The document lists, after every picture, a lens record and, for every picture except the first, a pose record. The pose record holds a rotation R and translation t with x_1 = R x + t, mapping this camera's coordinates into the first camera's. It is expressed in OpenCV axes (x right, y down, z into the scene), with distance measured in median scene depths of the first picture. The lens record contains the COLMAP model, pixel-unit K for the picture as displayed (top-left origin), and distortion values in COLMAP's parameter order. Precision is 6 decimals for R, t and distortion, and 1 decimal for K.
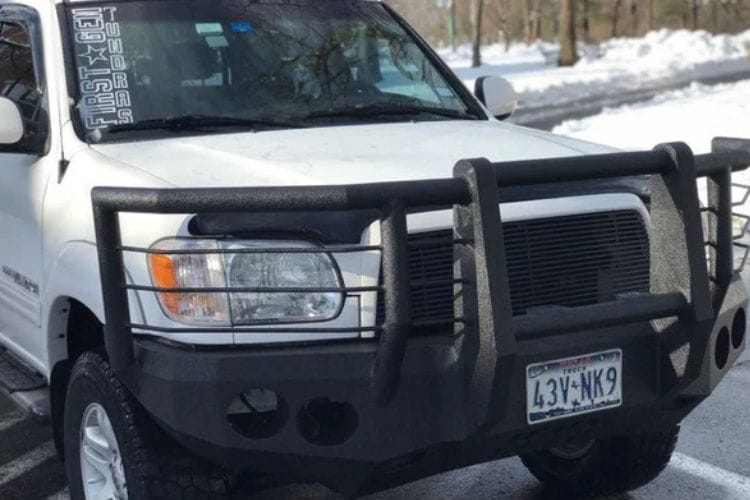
lens RADIAL K [[1256.0, 0, 375.0], [0, 1256.0, 250.0], [0, 0, 1]] dist [0.065204, 0.126653]
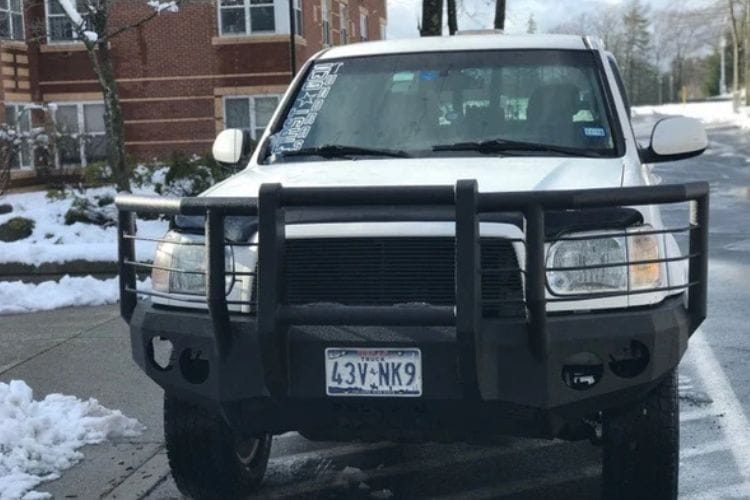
lens RADIAL K [[1256.0, 0, 375.0], [0, 1256.0, 250.0], [0, 0, 1]] dist [0.065204, 0.126653]
pose [[0.760851, 0.082299, -0.643686, 0.941292], [-0.096885, 0.995214, 0.012725, -0.026813], [0.641653, 0.052682, 0.765184, 0.054434]]
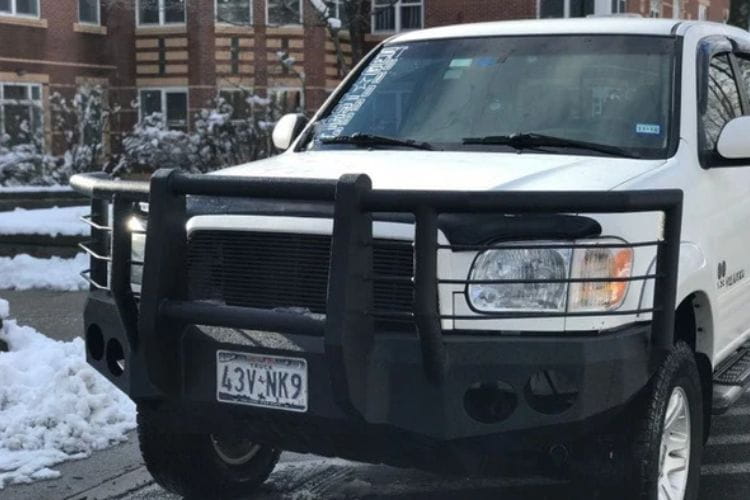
lens RADIAL K [[1256.0, 0, 375.0], [0, 1256.0, 250.0], [0, 0, 1]] dist [0.065204, 0.126653]
pose [[0.543645, 0.126339, -0.829752, 1.129934], [-0.147637, 0.987586, 0.053641, -0.082304], [0.826228, 0.093340, 0.555549, 0.449692]]
